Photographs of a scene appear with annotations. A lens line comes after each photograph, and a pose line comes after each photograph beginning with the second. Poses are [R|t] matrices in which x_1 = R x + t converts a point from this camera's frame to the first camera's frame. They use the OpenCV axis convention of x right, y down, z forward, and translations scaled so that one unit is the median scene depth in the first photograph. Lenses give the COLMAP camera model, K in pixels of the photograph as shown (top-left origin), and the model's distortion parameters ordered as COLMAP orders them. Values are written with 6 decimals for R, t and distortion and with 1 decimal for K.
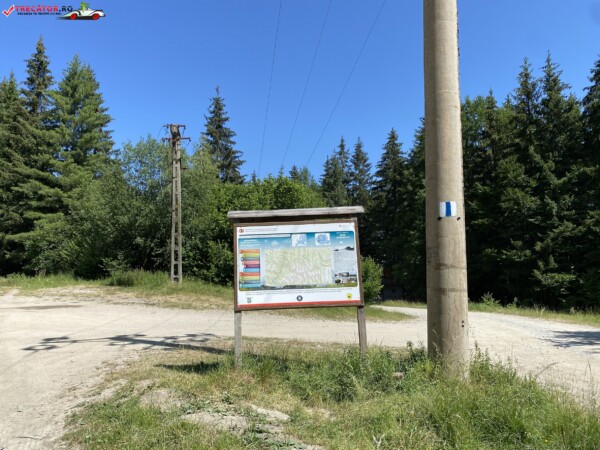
lens RADIAL K [[457.2, 0, 299.5], [0, 457.2, 225.5], [0, 0, 1]] dist [0.013165, 0.000919]
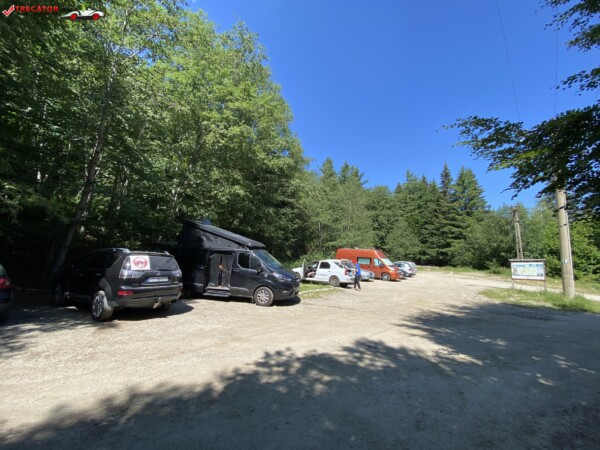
lens RADIAL K [[240.8, 0, 299.4], [0, 240.8, 226.3], [0, 0, 1]] dist [-0.001156, -0.000262]
pose [[0.483901, -0.092300, -0.870241, 0.127858], [0.047761, 0.995726, -0.079052, -0.035471], [0.873818, -0.003310, 0.486241, -0.277961]]
